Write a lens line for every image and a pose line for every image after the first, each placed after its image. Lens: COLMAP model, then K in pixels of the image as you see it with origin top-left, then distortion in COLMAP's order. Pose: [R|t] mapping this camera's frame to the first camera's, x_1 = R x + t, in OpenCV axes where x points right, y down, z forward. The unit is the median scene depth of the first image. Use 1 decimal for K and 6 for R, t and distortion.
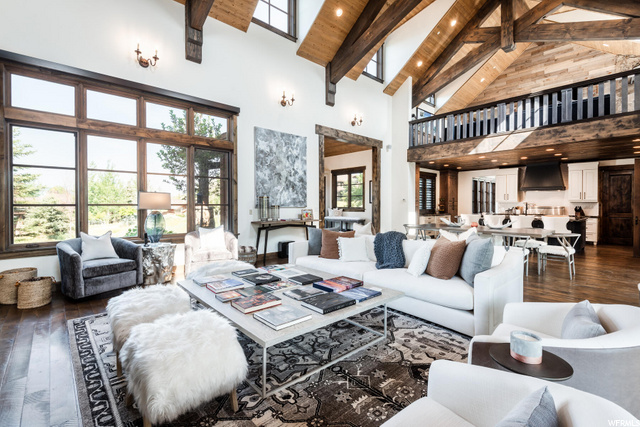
lens RADIAL K [[281.6, 0, 340.4], [0, 281.6, 210.5], [0, 0, 1]] dist [-0.001190, -0.000708]
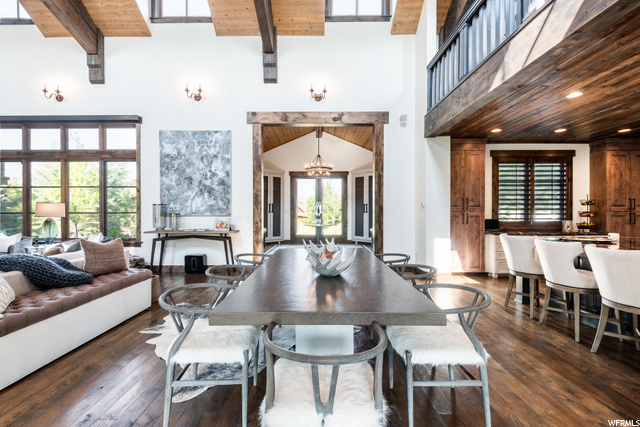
lens RADIAL K [[281.6, 0, 300.8], [0, 281.6, 216.1], [0, 0, 1]] dist [-0.001190, -0.000708]
pose [[0.716329, 0.003376, -0.697755, 0.637278], [-0.015342, 0.999823, -0.010914, -0.004805], [0.697594, 0.018523, 0.716254, 0.593647]]
